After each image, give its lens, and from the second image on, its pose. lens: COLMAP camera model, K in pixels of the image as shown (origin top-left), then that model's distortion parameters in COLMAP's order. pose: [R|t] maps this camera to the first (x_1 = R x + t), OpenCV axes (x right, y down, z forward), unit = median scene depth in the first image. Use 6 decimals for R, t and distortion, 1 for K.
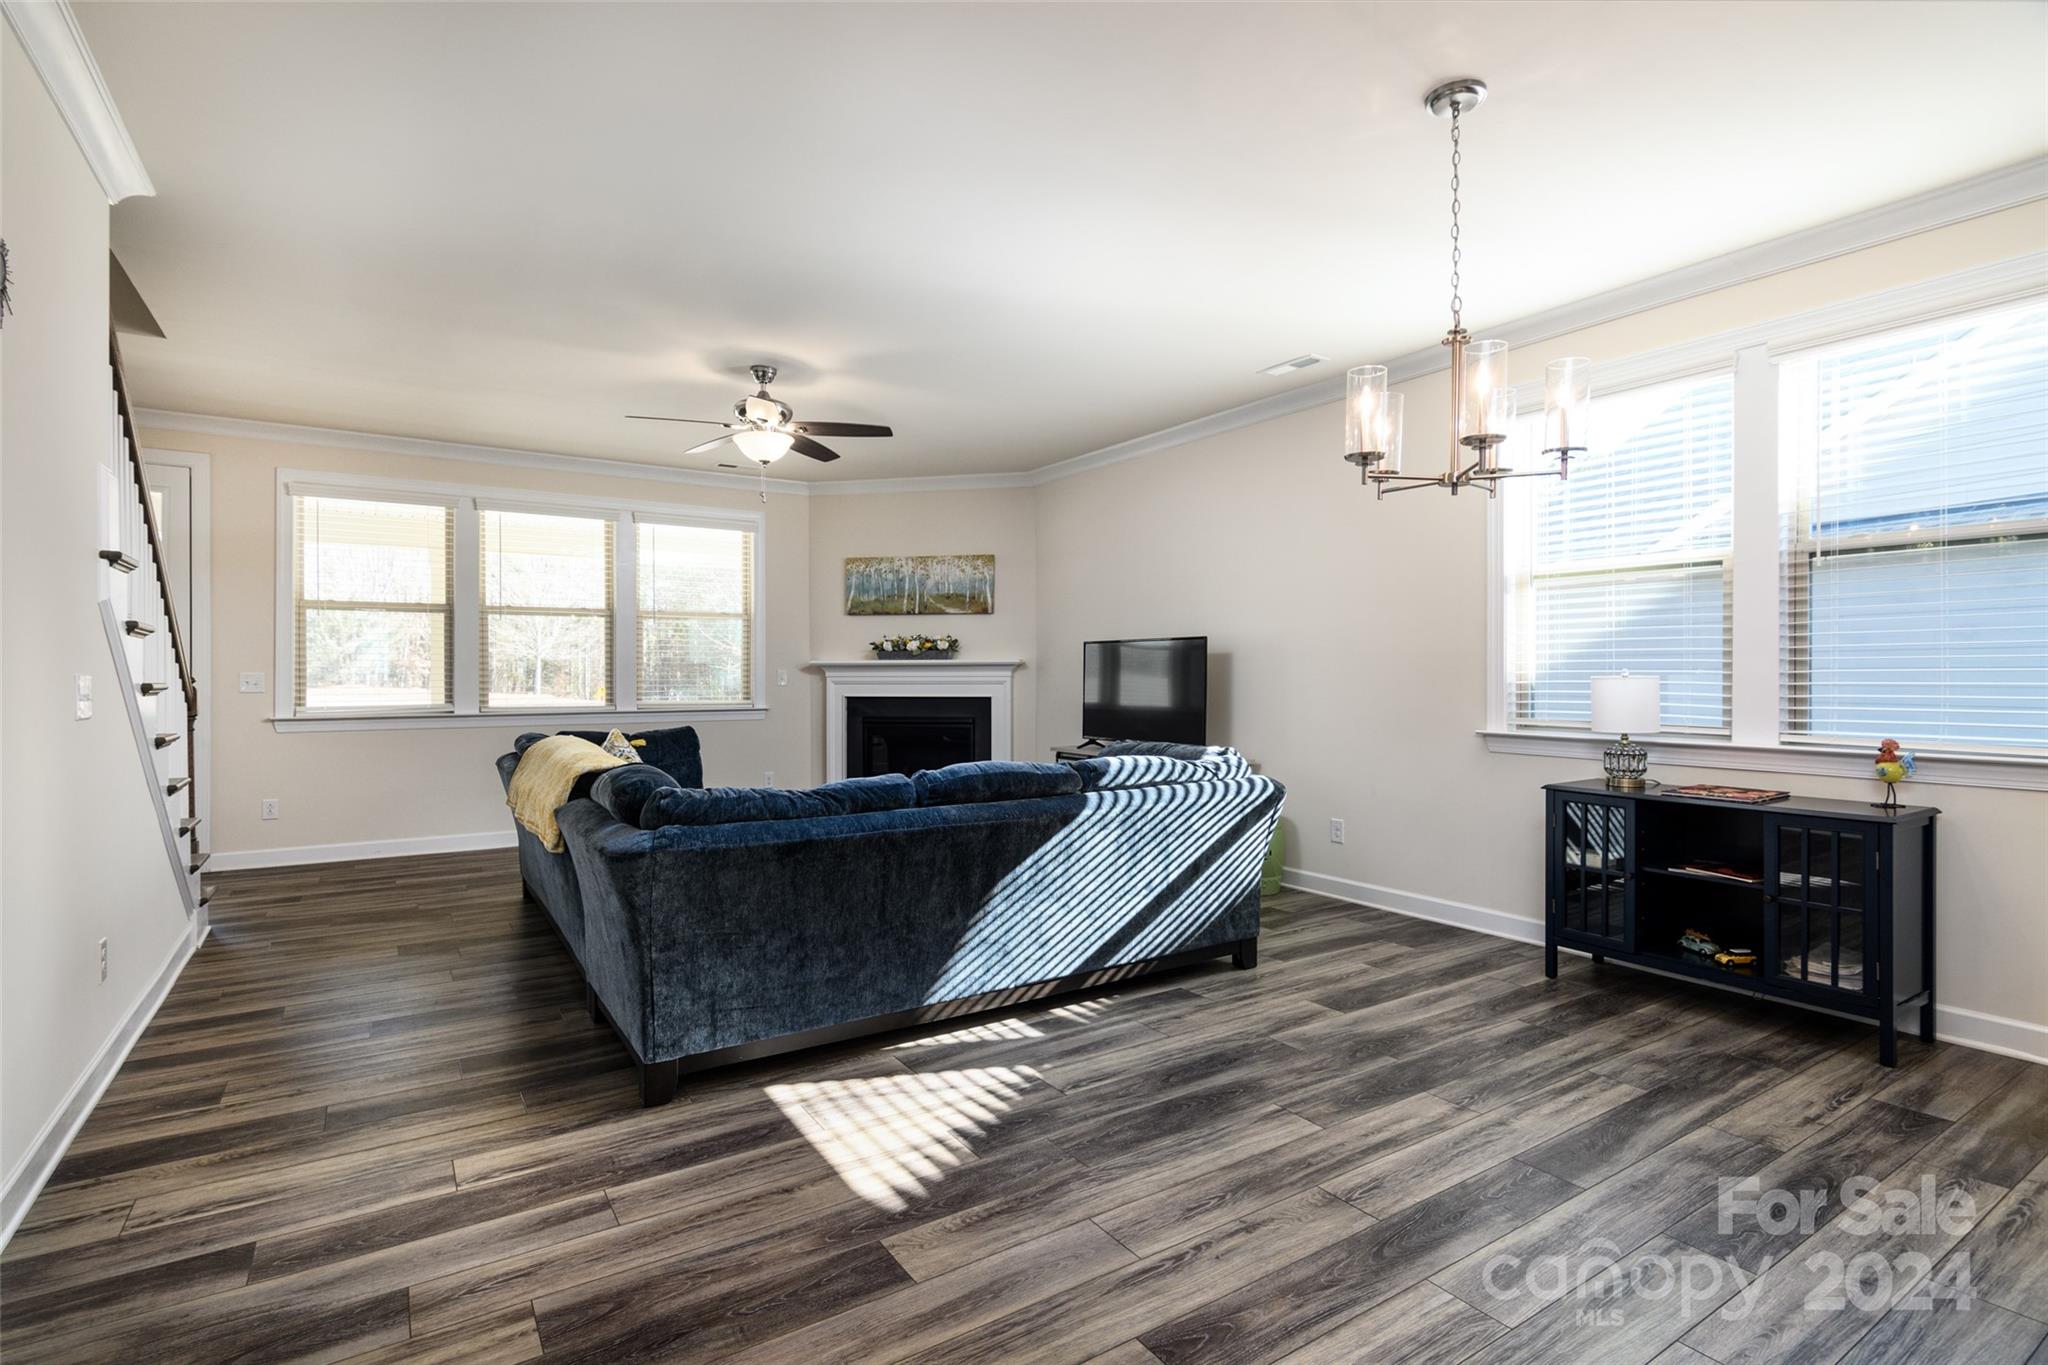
lens RADIAL K [[983.2, 0, 1024.2], [0, 983.2, 671.9], [0, 0, 1]] dist [-0.004299, 0.002428]
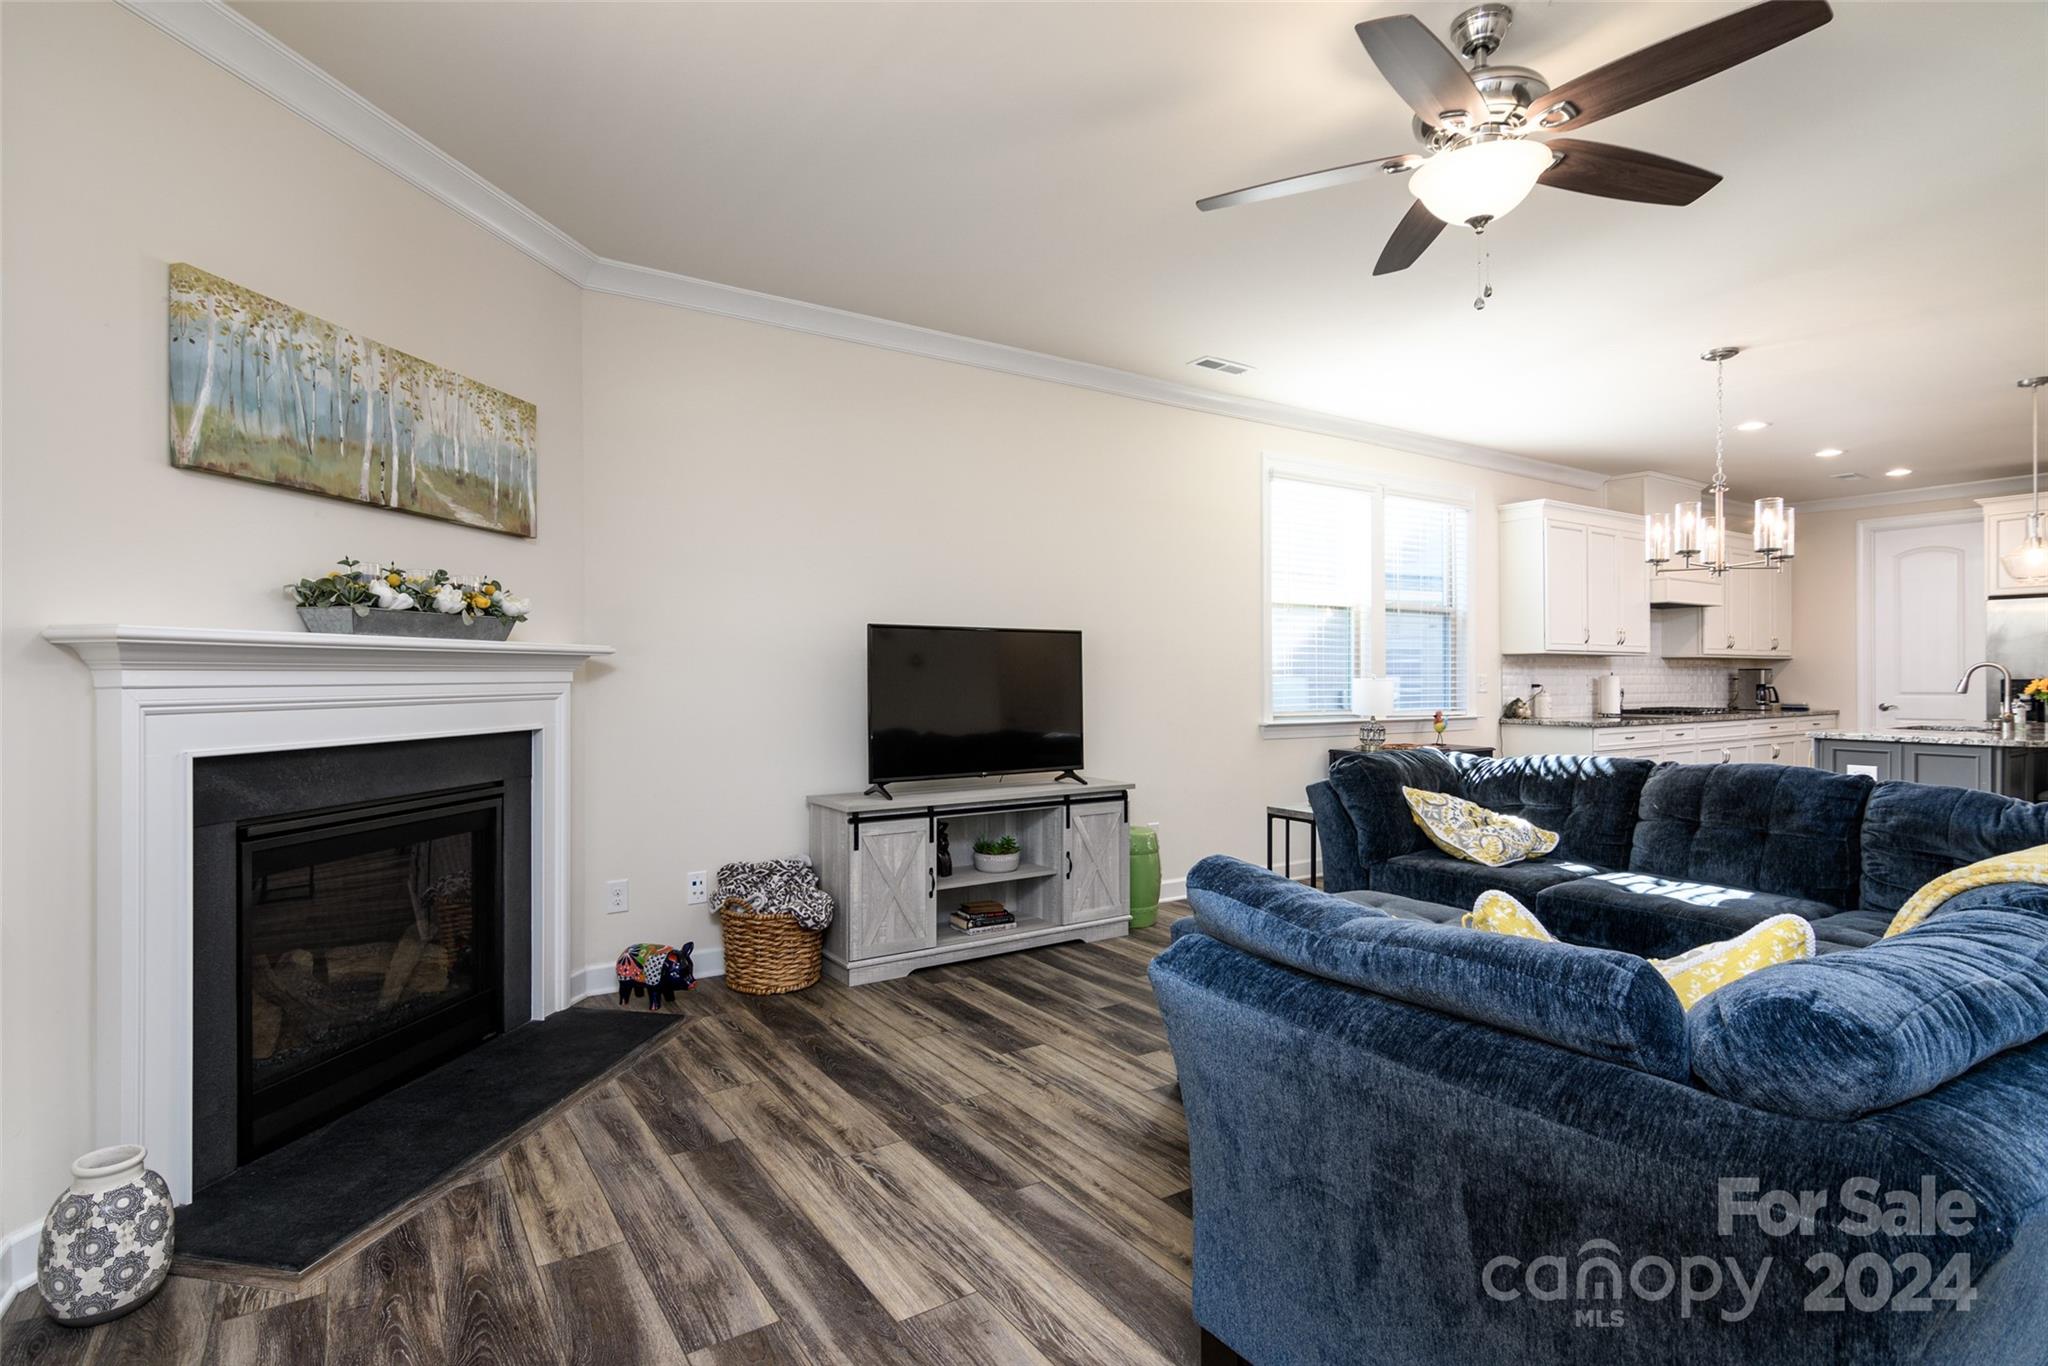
lens RADIAL K [[983.2, 0, 1017.1], [0, 983.2, 674.8], [0, 0, 1]] dist [-0.004299, 0.002428]
pose [[0.016160, 0.003369, 0.999864, -0.578251], [-0.001216, 0.999994, -0.003350, 0.002702], [-0.999869, -0.001161, 0.016164, 0.960438]]
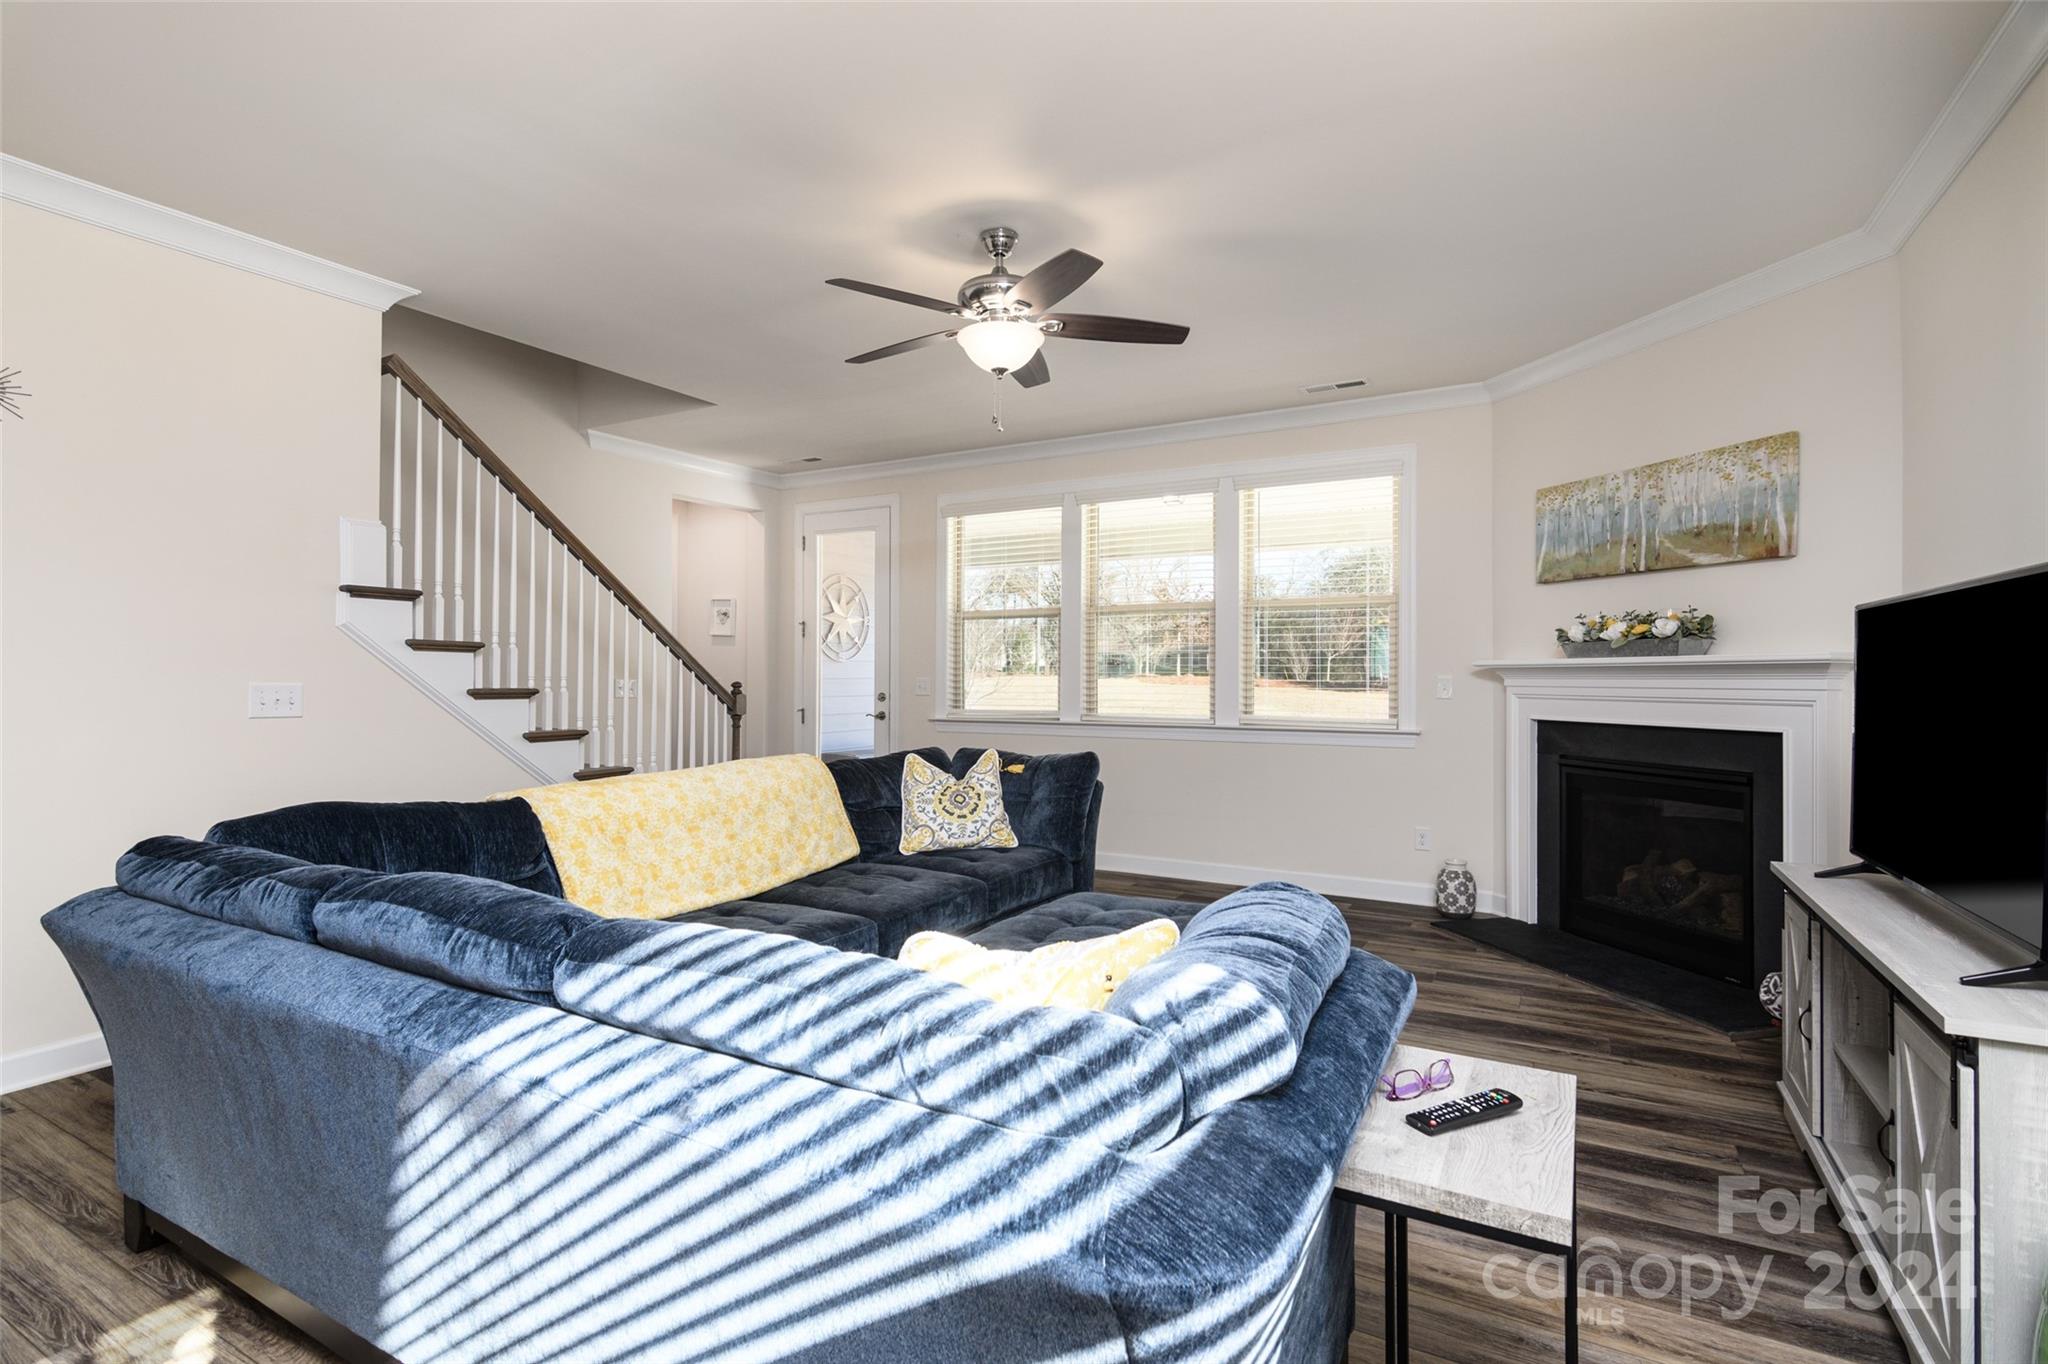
lens RADIAL K [[983.2, 0, 1030.4], [0, 983.2, 675.7], [0, 0, 1]] dist [-0.004299, 0.002428]
pose [[0.449987, 0.002215, -0.893032, 0.278119], [0.000577, 0.999996, 0.002771, -0.004474], [0.893035, -0.001762, 0.449984, 0.569642]]
